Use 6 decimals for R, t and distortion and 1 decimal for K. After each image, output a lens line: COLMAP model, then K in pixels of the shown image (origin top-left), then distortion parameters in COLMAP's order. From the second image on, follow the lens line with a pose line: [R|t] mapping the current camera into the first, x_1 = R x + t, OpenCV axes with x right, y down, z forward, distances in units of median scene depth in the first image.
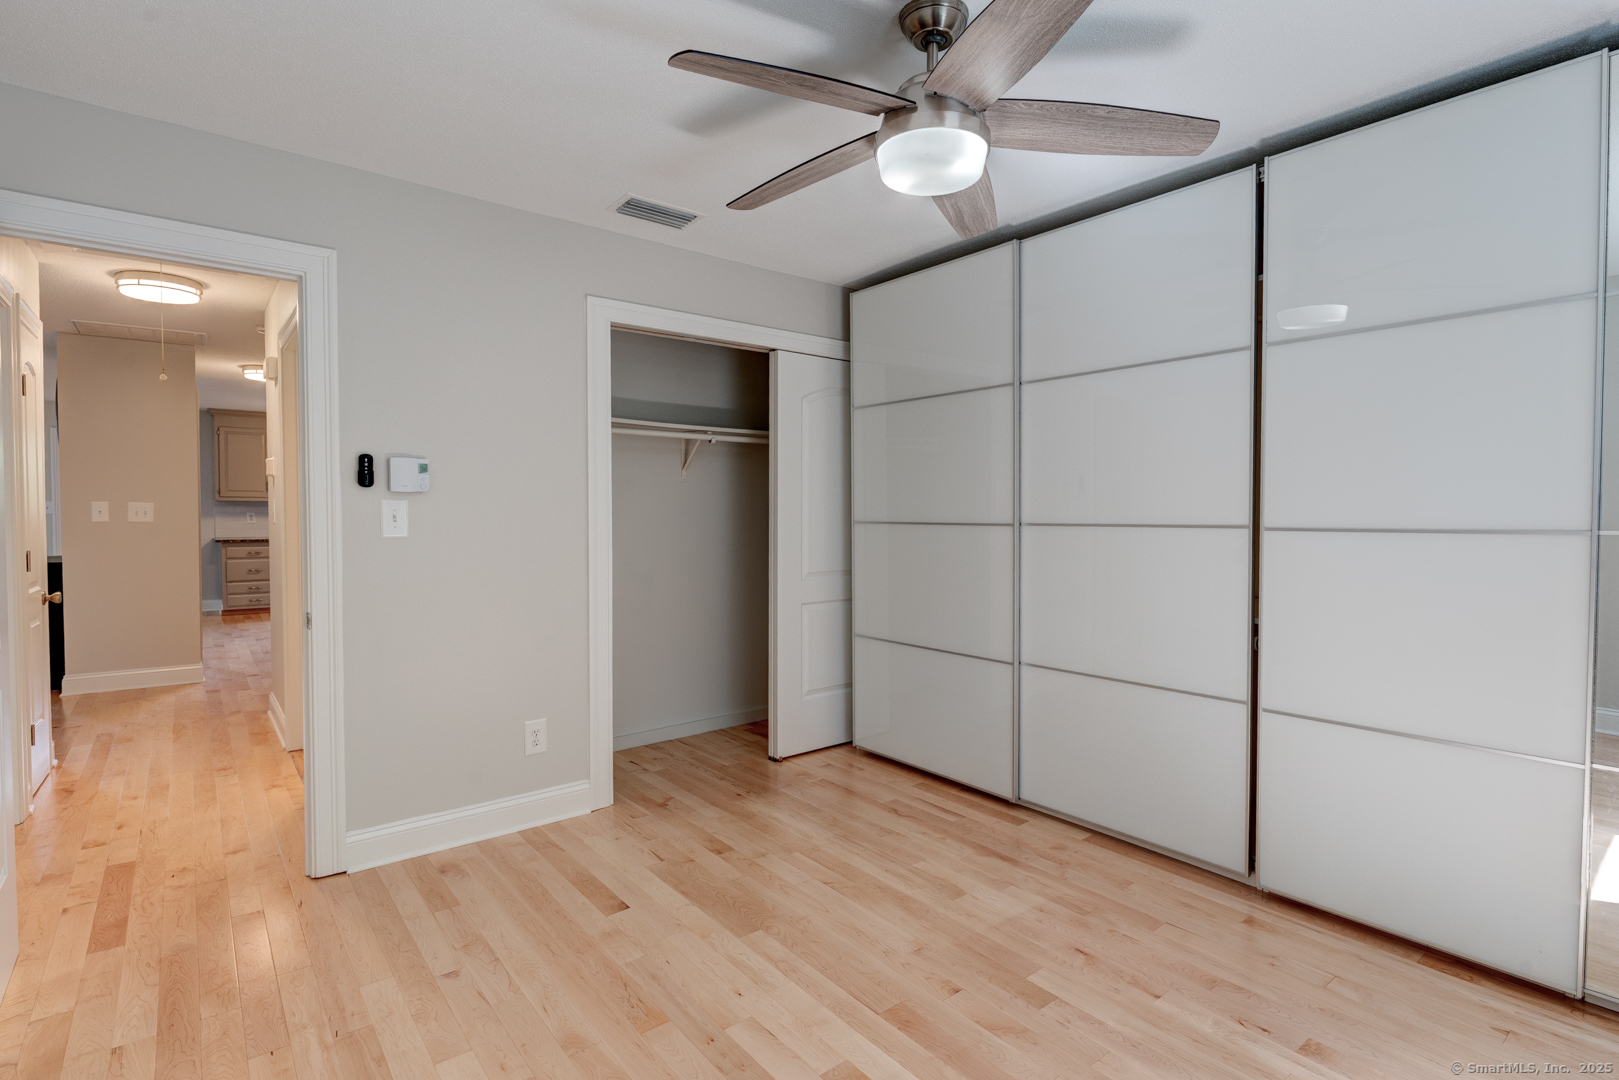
lens RADIAL K [[785.5, 0, 810.3], [0, 785.5, 535.0], [0, 0, 1]] dist [0.002999, -0.000677]
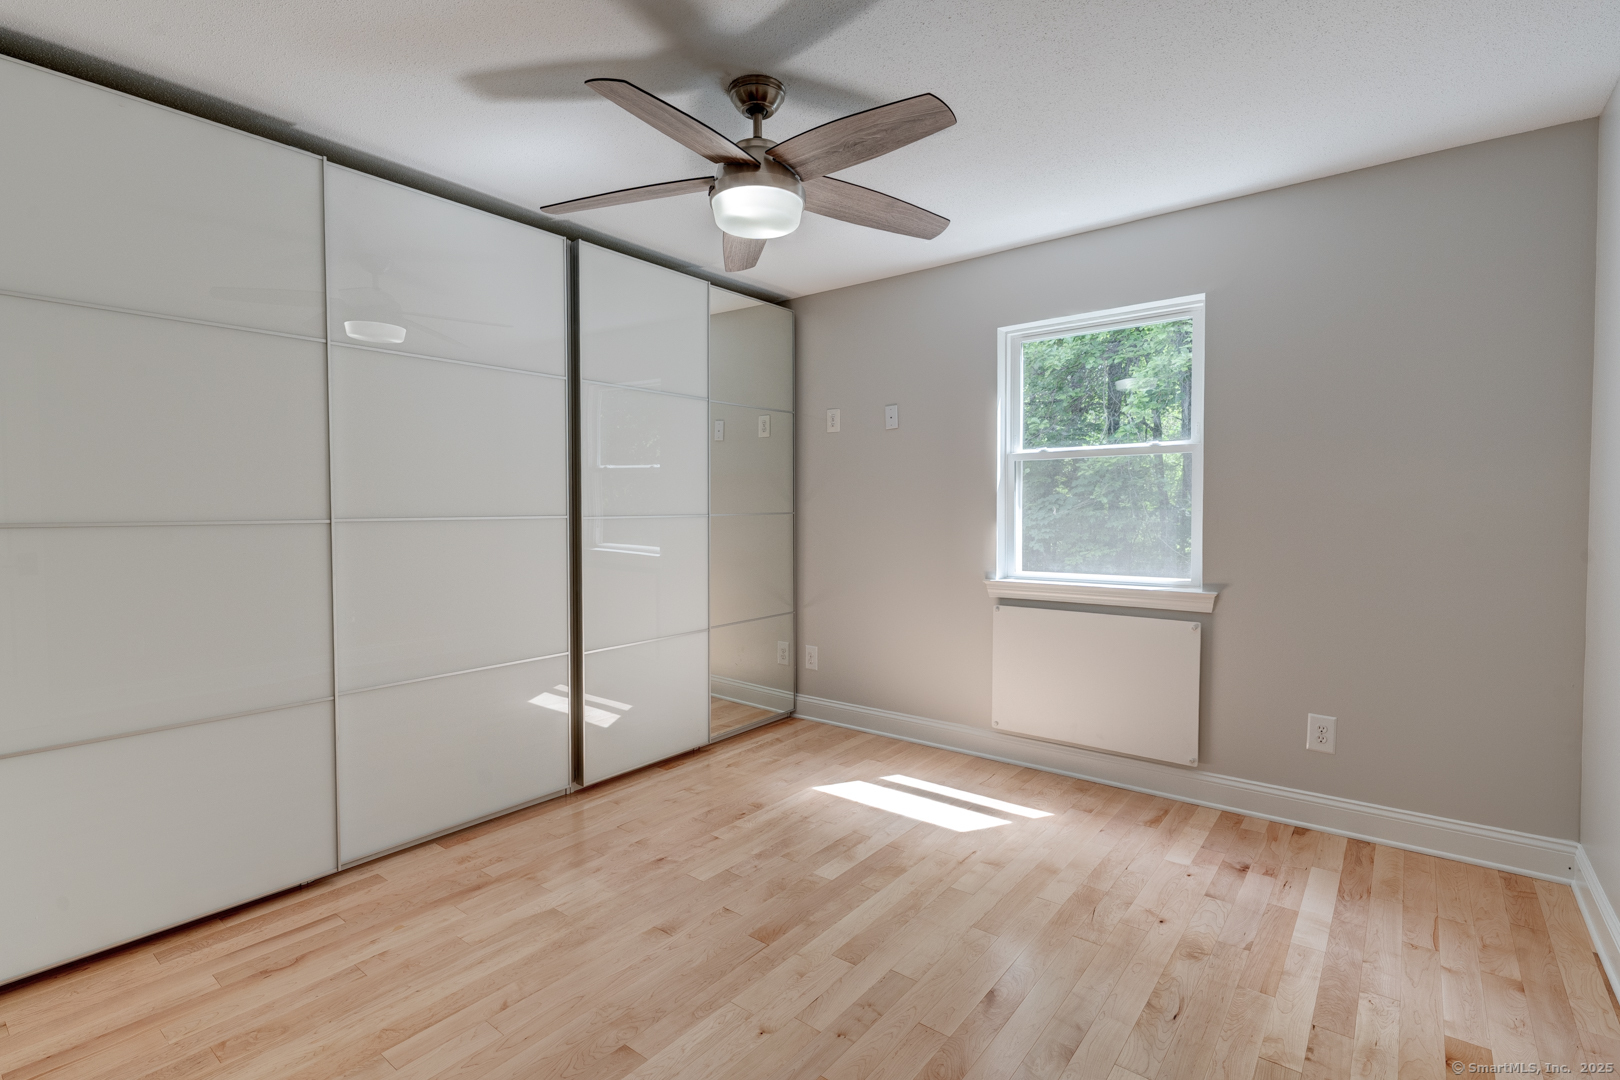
lens RADIAL K [[750.4, 0, 810.0], [0, 750.4, 540.0], [0, 0, 1]] dist [0.001354, 0.000217]
pose [[-0.226596, -0.039175, 0.973201, -0.679890], [0.030566, 0.998413, 0.047307, -0.017721], [-0.973509, 0.040466, -0.225039, 0.822736]]
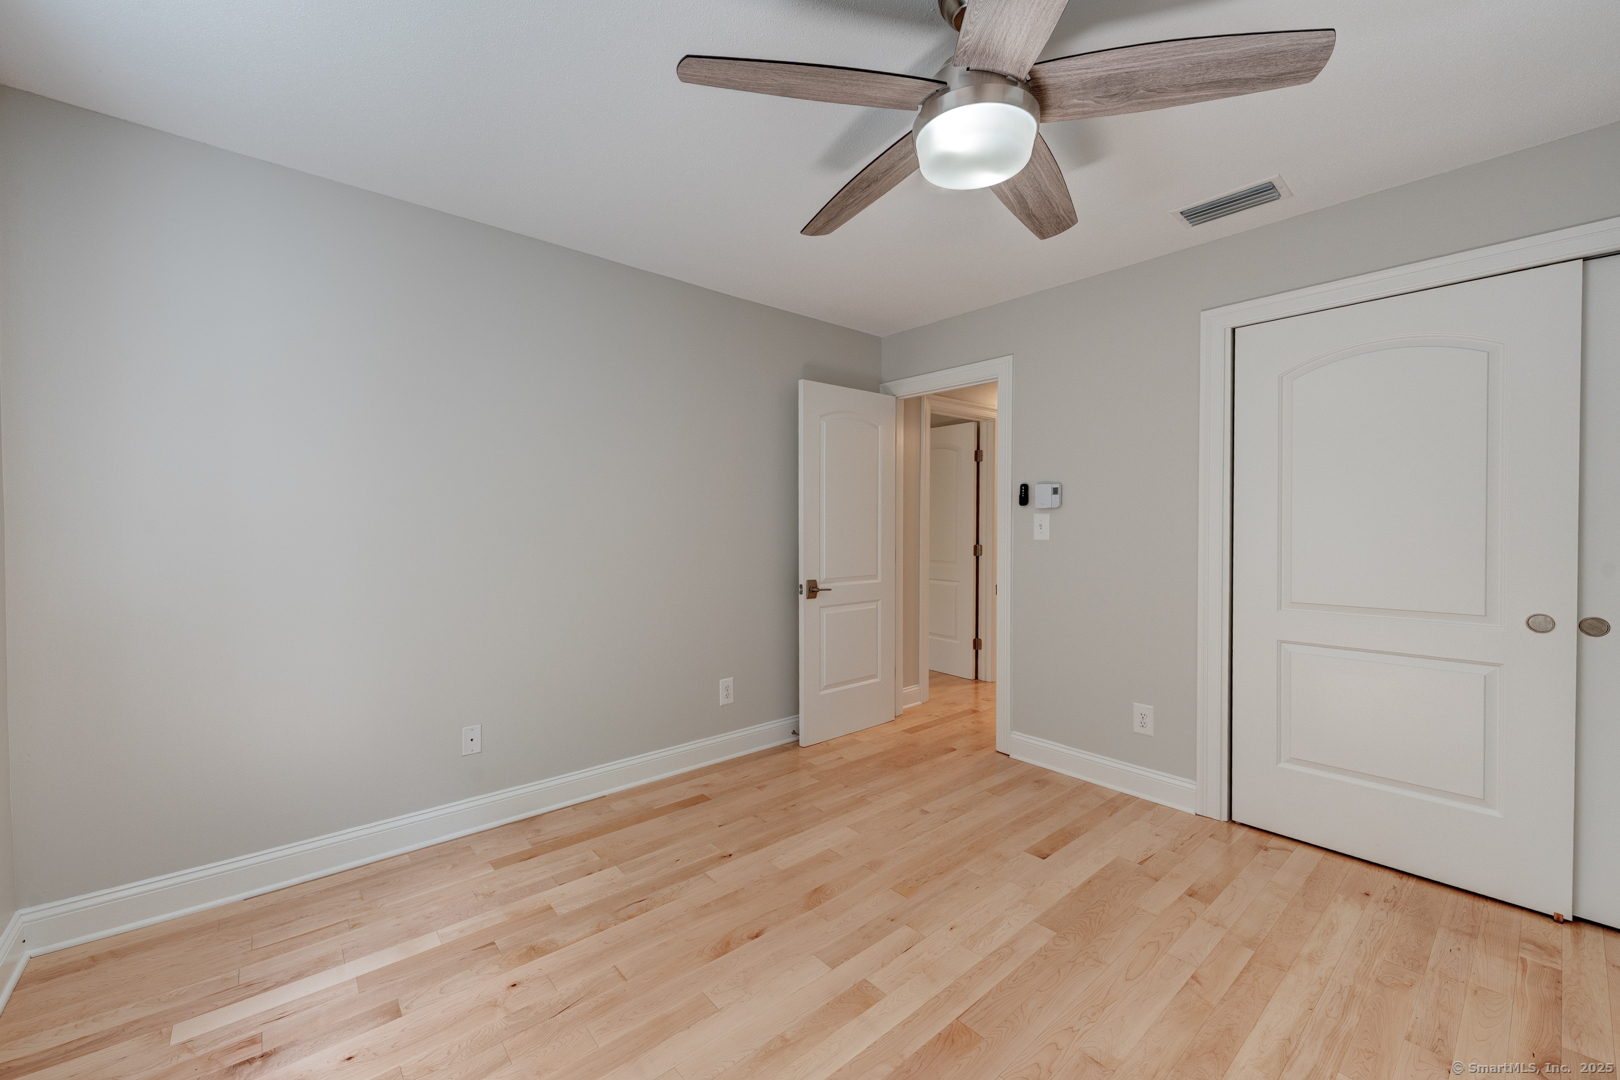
lens RADIAL K [[639.6, 0, 812.2], [0, 639.6, 535.5], [0, 0, 1]] dist [0.002898, -0.000467]
pose [[0.037817, 0.019376, -0.999097, 0.629427], [-0.029023, 0.999412, 0.018284, -0.014191], [0.998863, 0.028305, 0.038358, 0.541890]]
